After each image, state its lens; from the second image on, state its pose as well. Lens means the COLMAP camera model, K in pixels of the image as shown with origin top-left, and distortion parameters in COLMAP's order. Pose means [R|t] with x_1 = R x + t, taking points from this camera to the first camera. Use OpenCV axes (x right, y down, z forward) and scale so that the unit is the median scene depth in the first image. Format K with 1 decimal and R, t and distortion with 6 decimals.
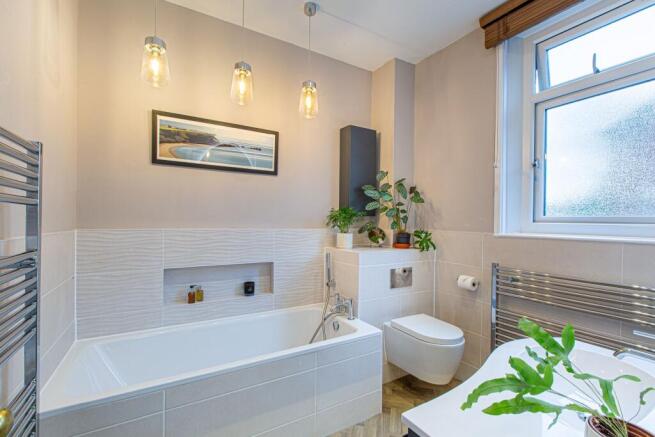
lens RADIAL K [[292.6, 0, 327.3], [0, 292.6, 218.1], [0, 0, 1]] dist [-0.005035, 0.000369]
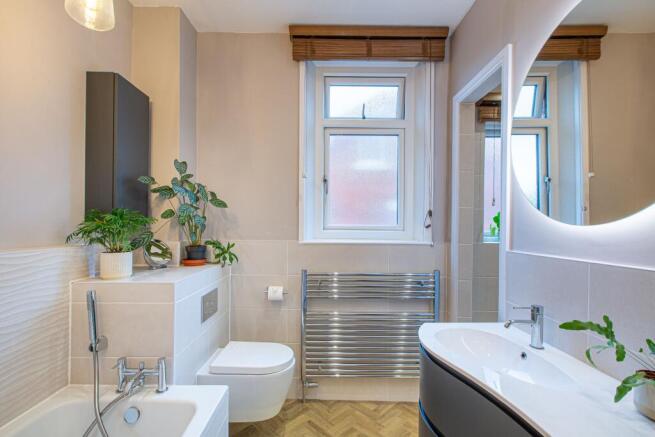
lens RADIAL K [[292.6, 0, 327.0], [0, 292.6, 224.5], [0, 0, 1]] dist [-0.005035, 0.000369]
pose [[0.504062, -0.001776, 0.863666, -0.267909], [-0.006991, 0.999957, 0.006136, -0.012739], [-0.863639, -0.009131, 0.504028, 0.373975]]
